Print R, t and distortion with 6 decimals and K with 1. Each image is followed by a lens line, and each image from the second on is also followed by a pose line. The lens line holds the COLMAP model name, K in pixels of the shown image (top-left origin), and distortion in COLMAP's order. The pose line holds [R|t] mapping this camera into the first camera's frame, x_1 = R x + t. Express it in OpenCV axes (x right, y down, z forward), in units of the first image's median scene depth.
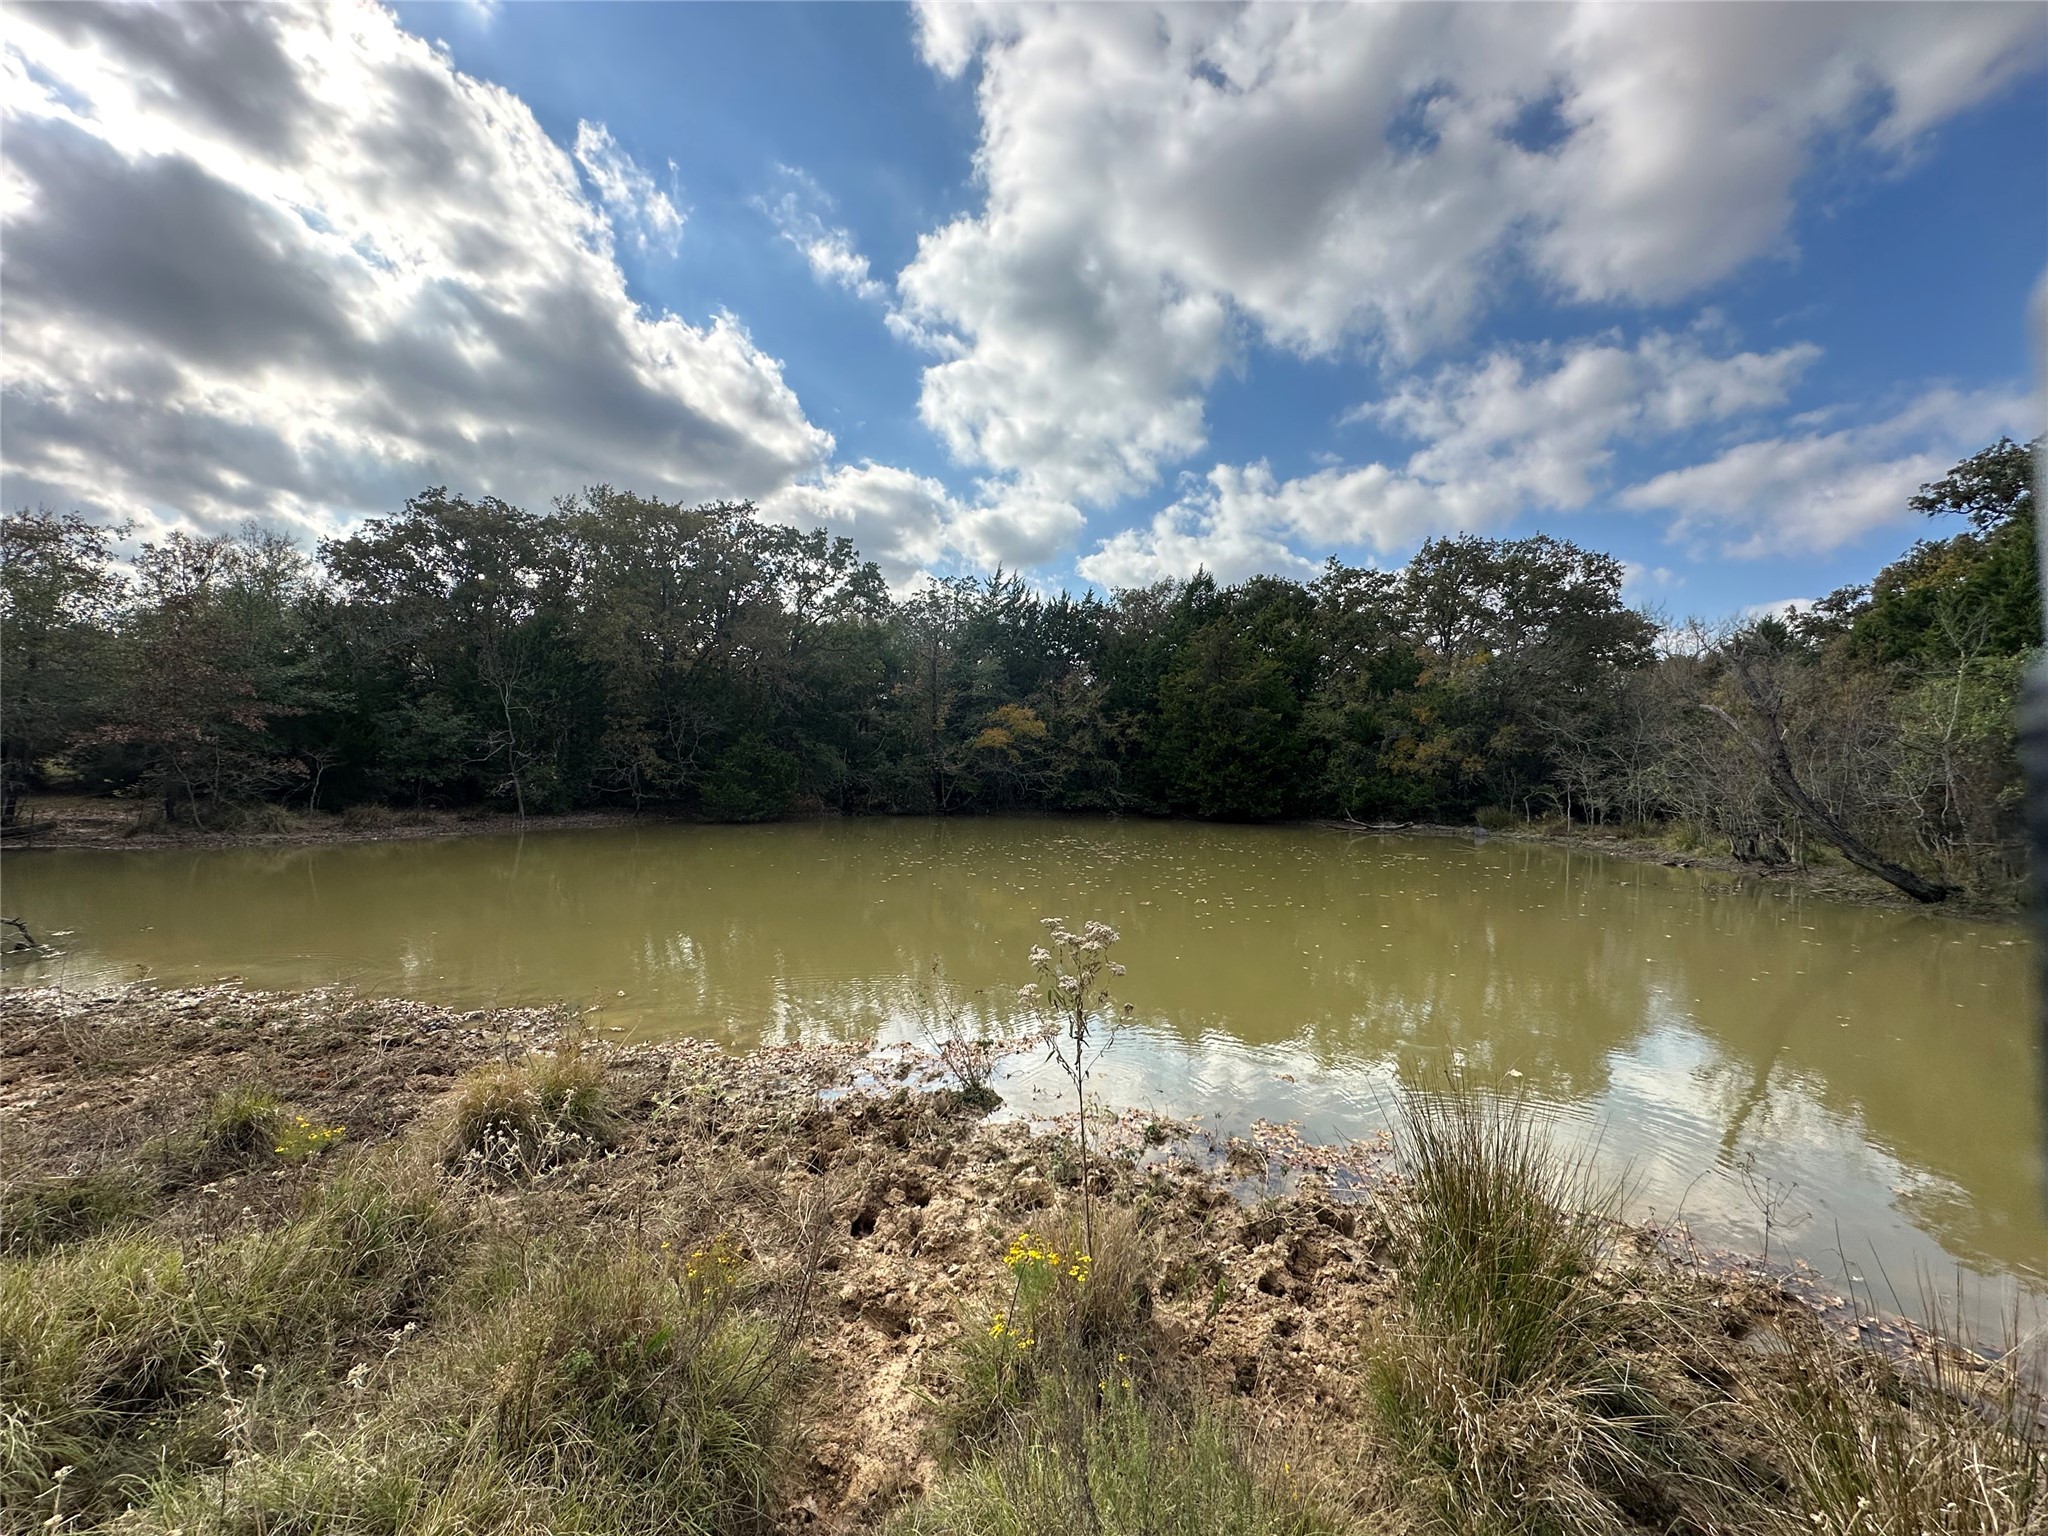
lens RADIAL K [[819.4, 0, 1021.8], [0, 819.4, 787.4], [0, 0, 1]] dist [0.003773, 0.000376]
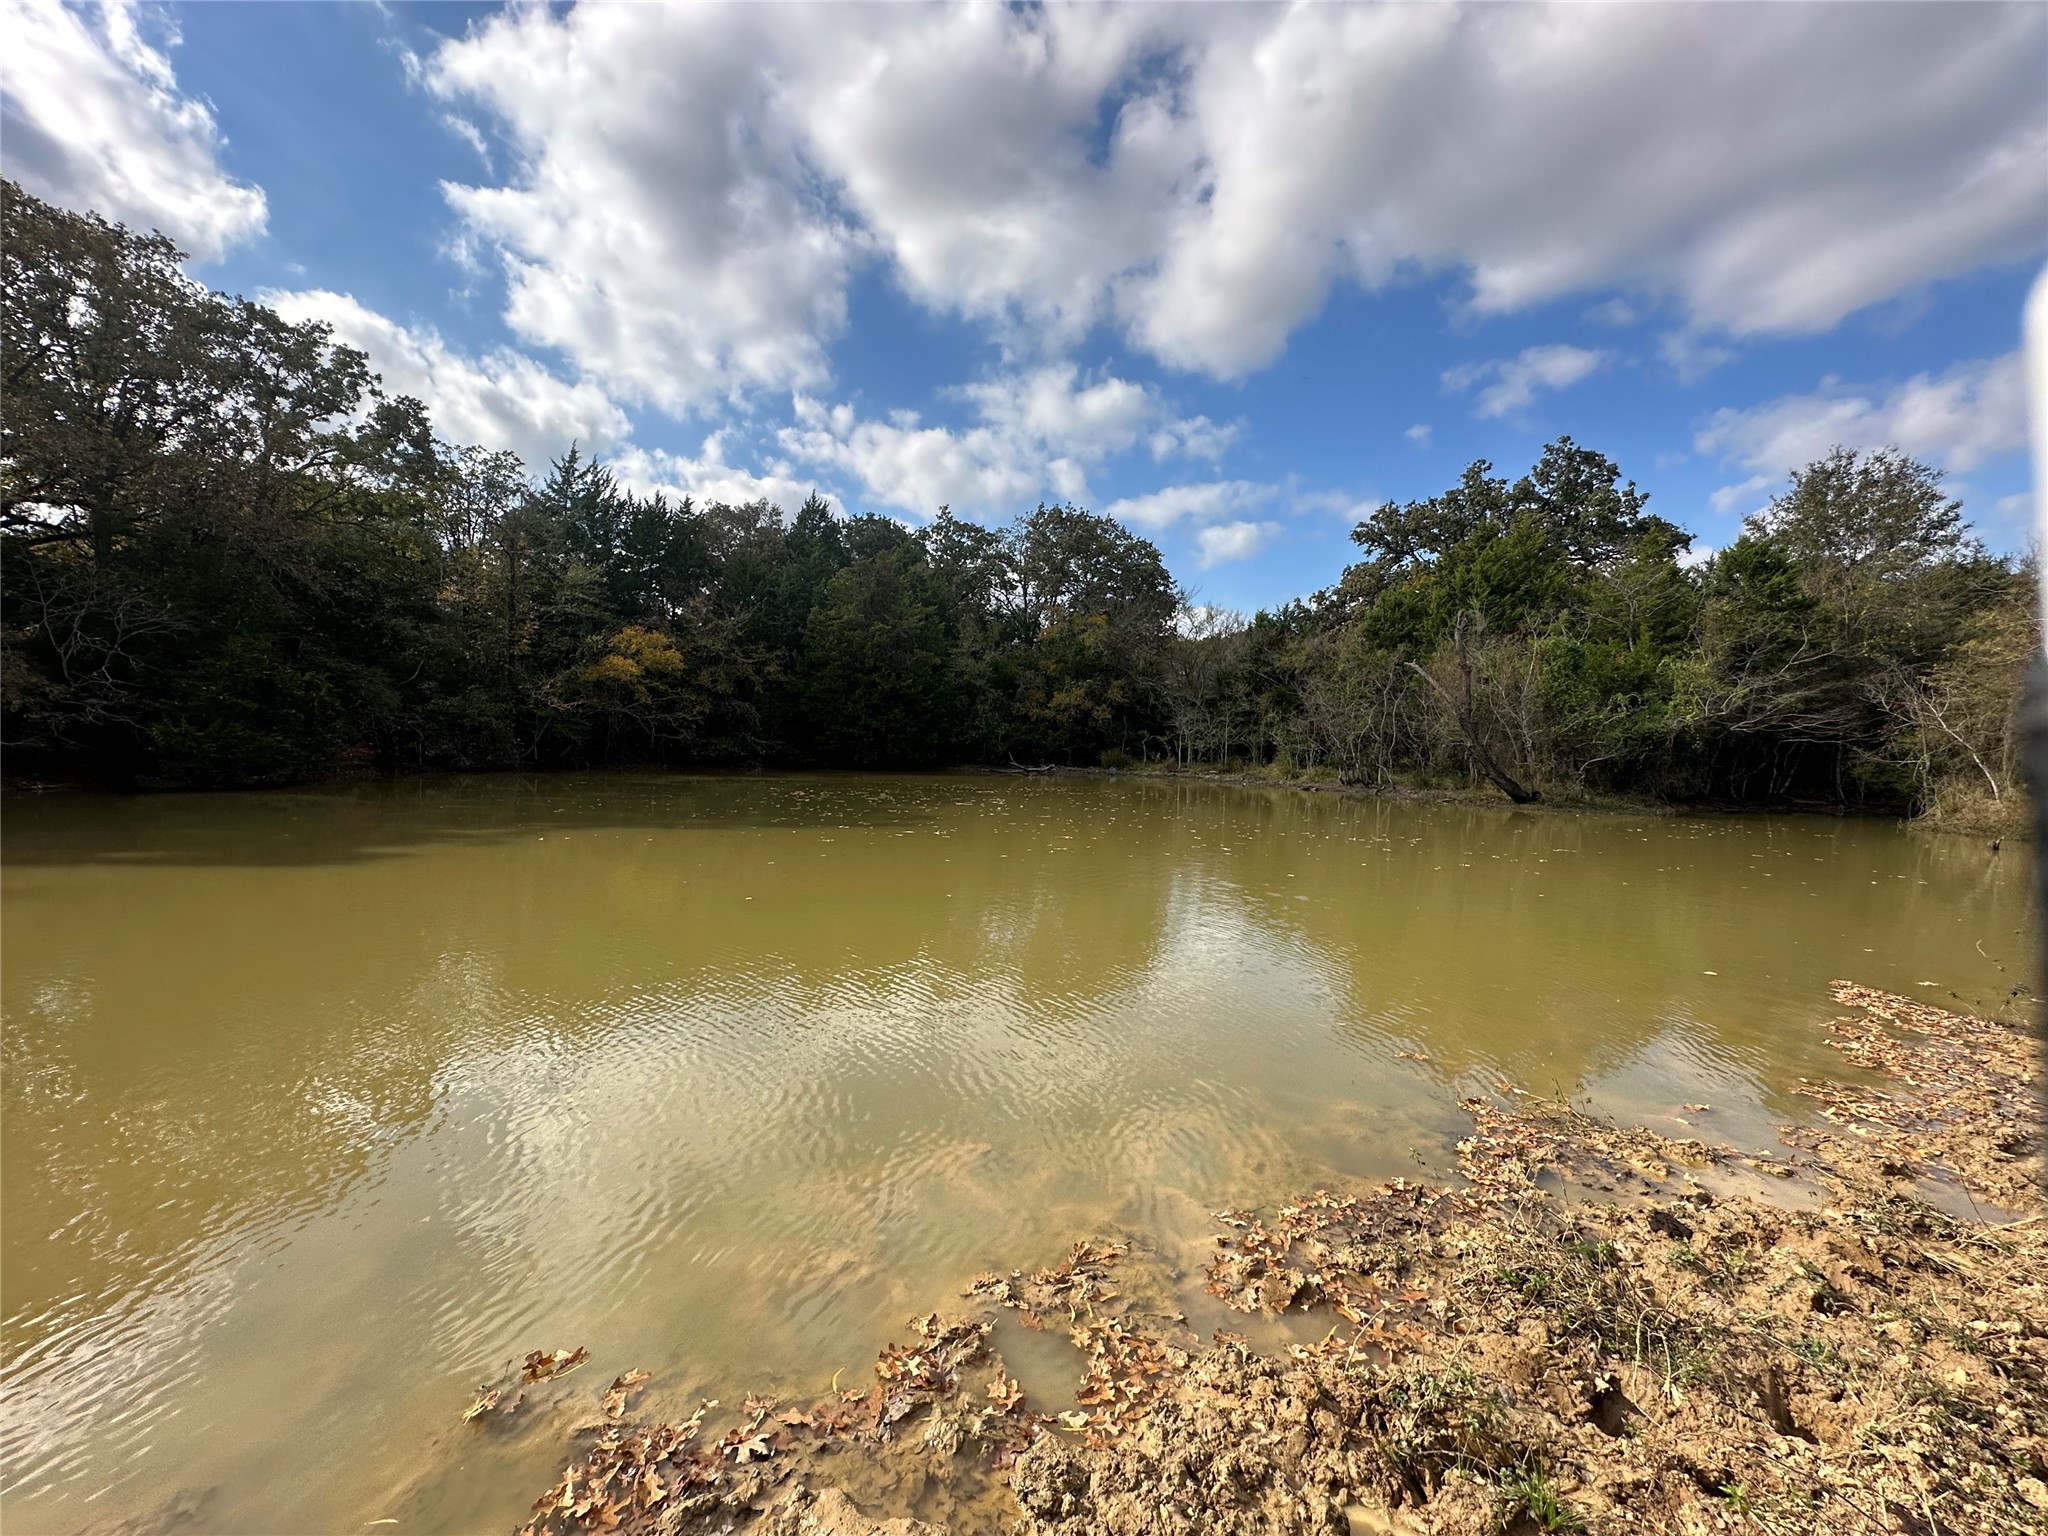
lens RADIAL K [[819.4, 0, 1021.8], [0, 819.4, 787.4], [0, 0, 1]] dist [0.003773, 0.000376]
pose [[0.798833, -0.037609, 0.600376, -0.197521], [0.003249, 0.998299, 0.058213, 0.008106], [-0.601544, -0.044552, 0.797596, 0.142378]]
